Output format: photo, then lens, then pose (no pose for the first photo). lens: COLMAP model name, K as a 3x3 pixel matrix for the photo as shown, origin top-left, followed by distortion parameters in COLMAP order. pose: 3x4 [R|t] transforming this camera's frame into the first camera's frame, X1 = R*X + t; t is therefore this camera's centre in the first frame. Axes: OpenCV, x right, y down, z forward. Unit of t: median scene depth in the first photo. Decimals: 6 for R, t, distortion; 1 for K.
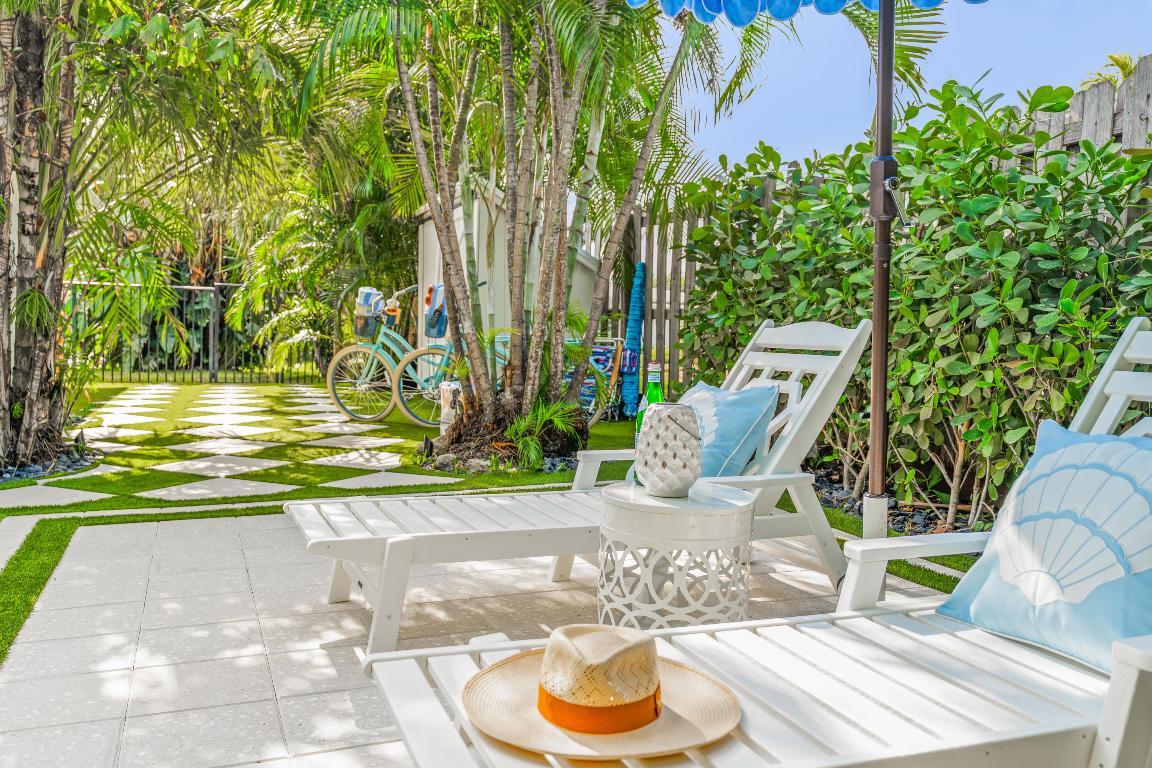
lens RADIAL K [[936.1, 0, 576.0], [0, 936.1, 384.0], [0, 0, 1]] dist [-0.000286, -0.000731]
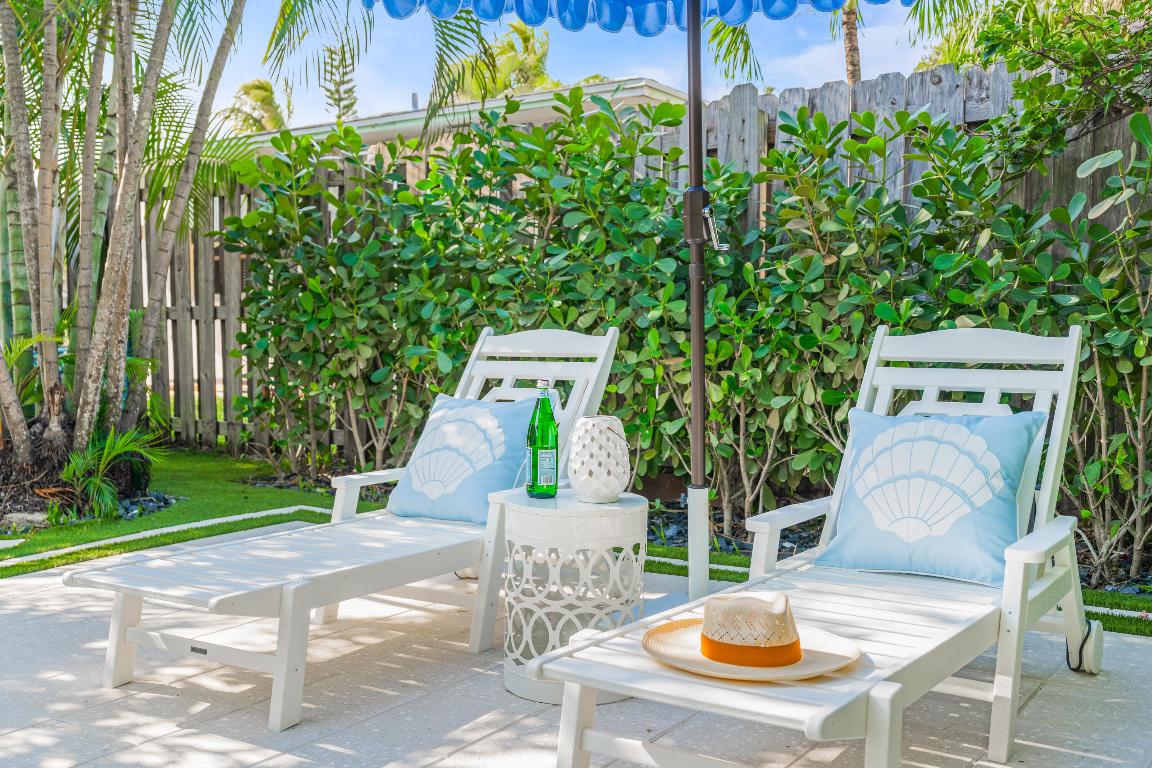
lens RADIAL K [[1157.6, 0, 576.0], [0, 1157.6, 384.0], [0, 0, 1]] dist [0.008073, -0.003406]
pose [[0.832686, -0.056989, 0.550805, -0.371700], [0.057380, 0.998215, 0.016536, -0.022671], [-0.550765, 0.017836, 0.834470, -0.065305]]
